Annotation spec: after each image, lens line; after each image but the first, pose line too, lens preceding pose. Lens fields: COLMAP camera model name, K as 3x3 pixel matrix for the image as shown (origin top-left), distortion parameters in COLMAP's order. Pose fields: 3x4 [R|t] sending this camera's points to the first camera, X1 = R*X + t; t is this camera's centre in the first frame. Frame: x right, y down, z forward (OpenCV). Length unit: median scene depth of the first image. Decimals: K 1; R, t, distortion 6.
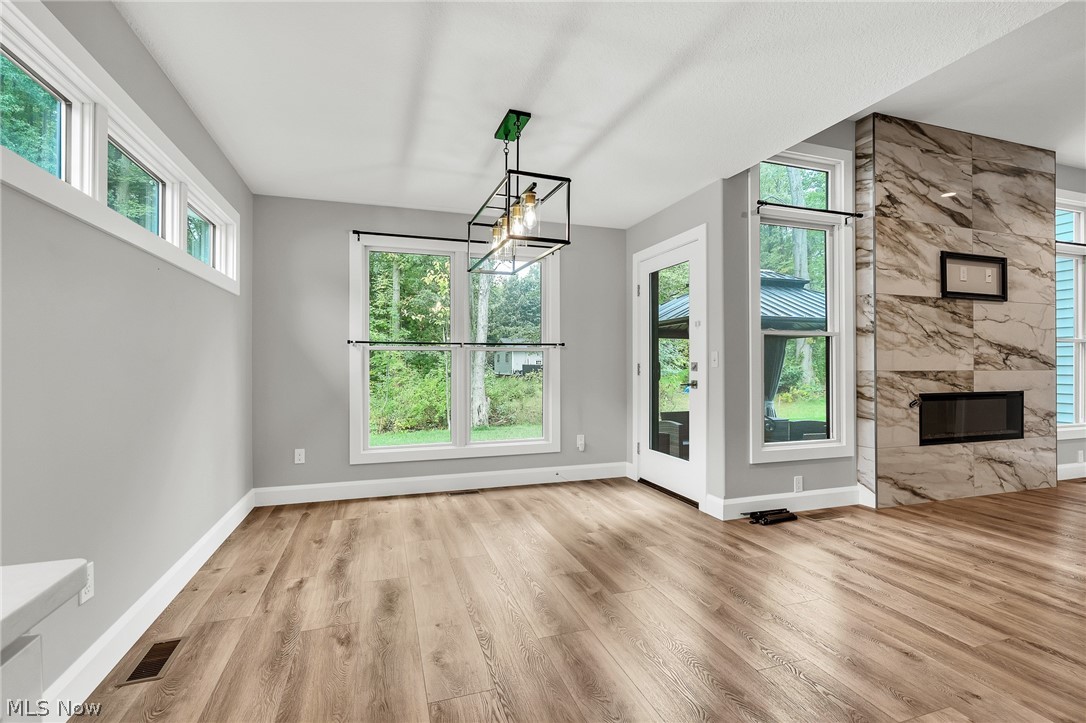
lens RADIAL K [[489.1, 0, 540.1], [0, 489.1, 364.0], [0, 0, 1]] dist [-0.007093, 0.003623]
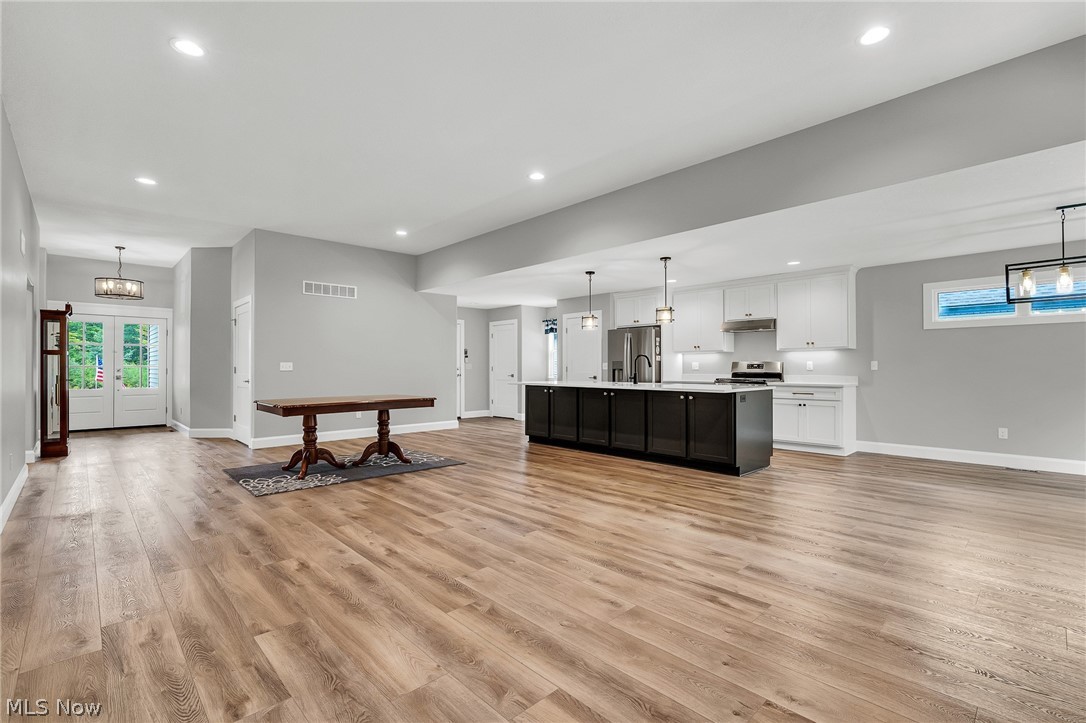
lens RADIAL K [[489.1, 0, 540.4], [0, 489.1, 364.1], [0, 0, 1]] dist [-0.007093, 0.003623]
pose [[-0.905285, -0.003141, -0.424793, 1.407874], [0.000963, 0.999955, -0.009445, 0.000827], [0.424803, -0.008959, -0.905241, 1.123692]]
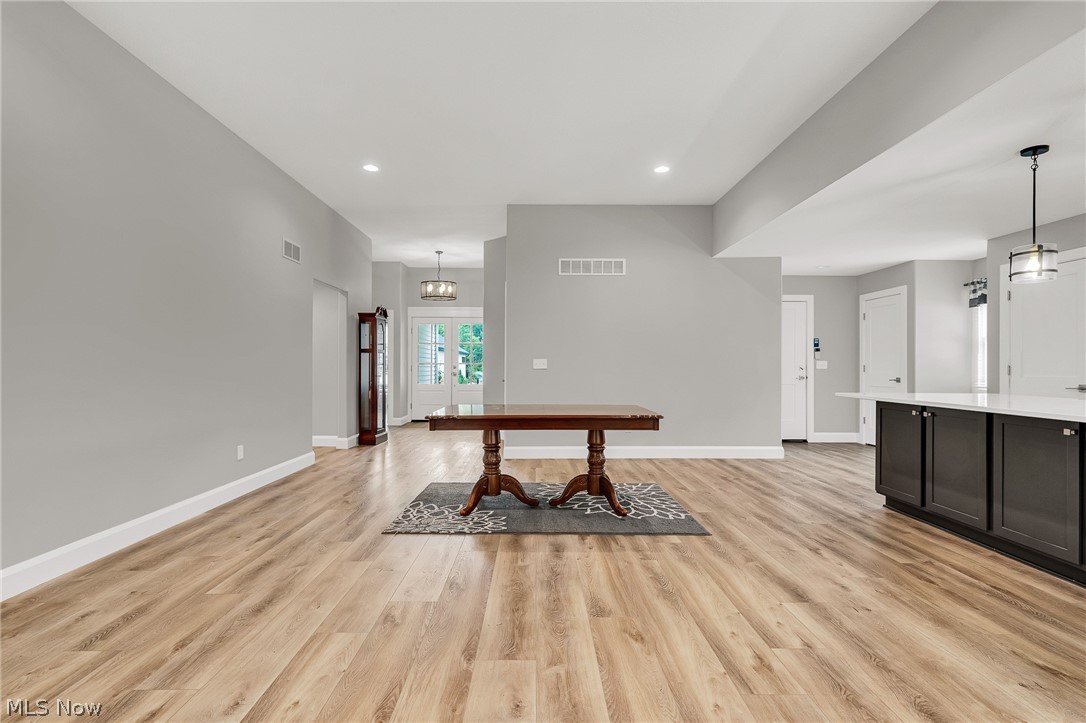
lens RADIAL K [[529.8, 0, 539.7], [0, 529.8, 362.5], [0, 0, 1]] dist [-0.000414, 0.004467]
pose [[-0.951713, -0.002321, 0.306979, 0.992830], [-0.004940, 0.999958, -0.007755, 0.000098], [-0.306948, -0.008897, -0.951685, 0.654739]]
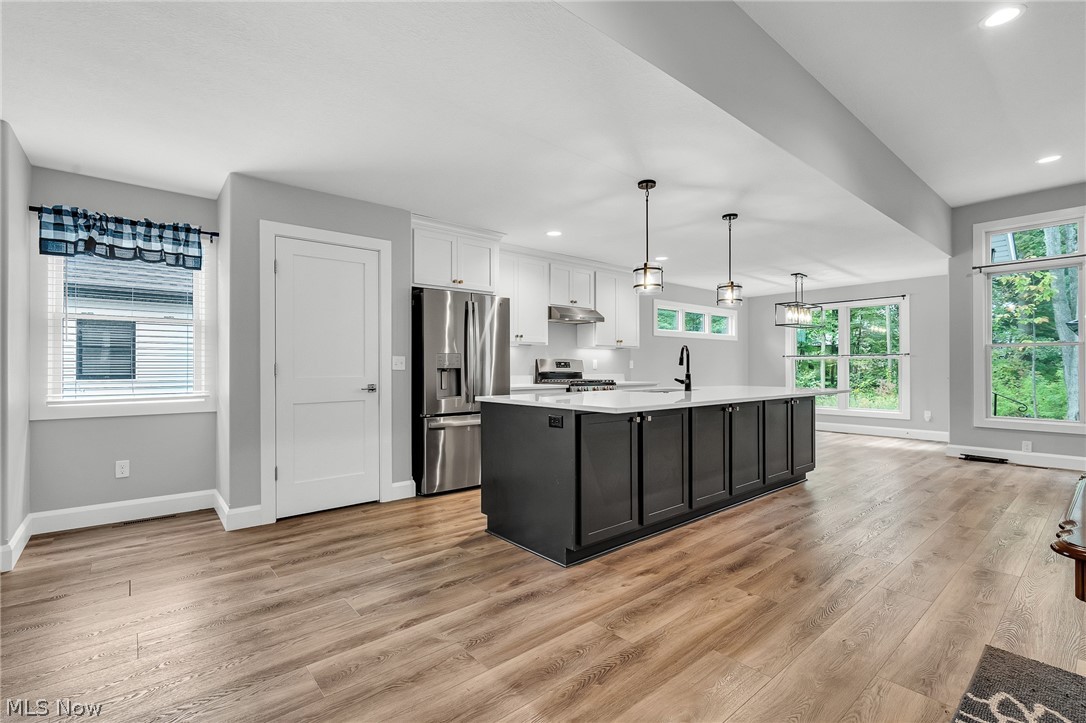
lens RADIAL K [[489.1, 0, 539.5], [0, 489.1, 363.7], [0, 0, 1]] dist [-0.007093, 0.003623]
pose [[0.369311, -0.006563, -0.929283, 1.281104], [0.002918, 0.999978, -0.005903, -0.001501], [0.929301, -0.000531, 0.369322, -0.872225]]
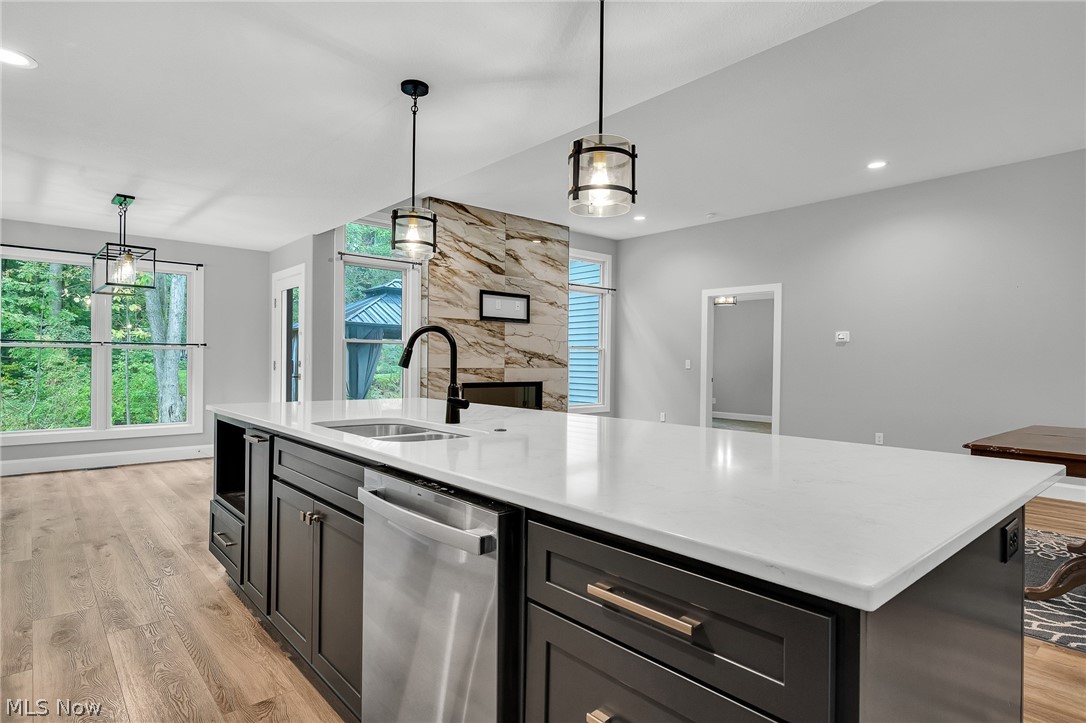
lens RADIAL K [[586.0, 0, 539.5], [0, 586.0, 364.2], [0, 0, 1]] dist [0.005436, 0.000714]
pose [[0.923415, 0.008485, 0.383709, 0.294852], [-0.012076, 0.999903, 0.006950, -0.013129], [-0.383613, -0.011051, 0.923428, -0.777032]]
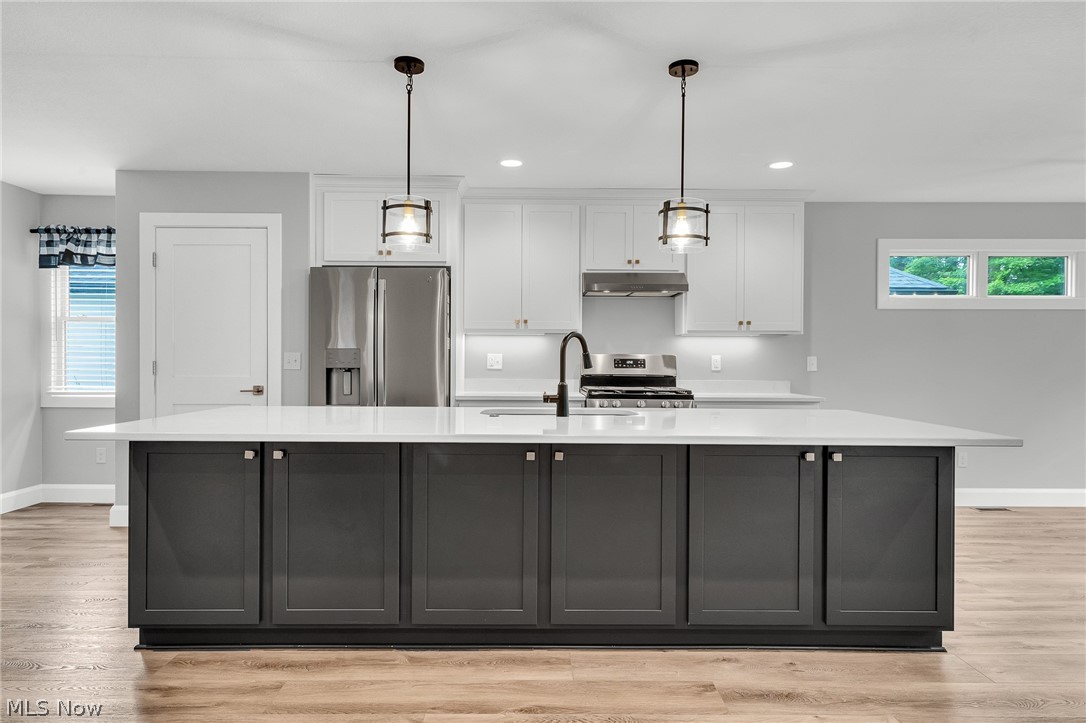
lens RADIAL K [[659.2, 0, 540.0], [0, 659.2, 361.0], [0, 0, 1]] dist [0.000287, 0.006792]
pose [[-0.305204, -0.000335, -0.952287, 1.167442], [-0.004314, 0.999990, 0.001031, -0.012931], [0.952277, 0.004423, -0.305202, 0.003889]]
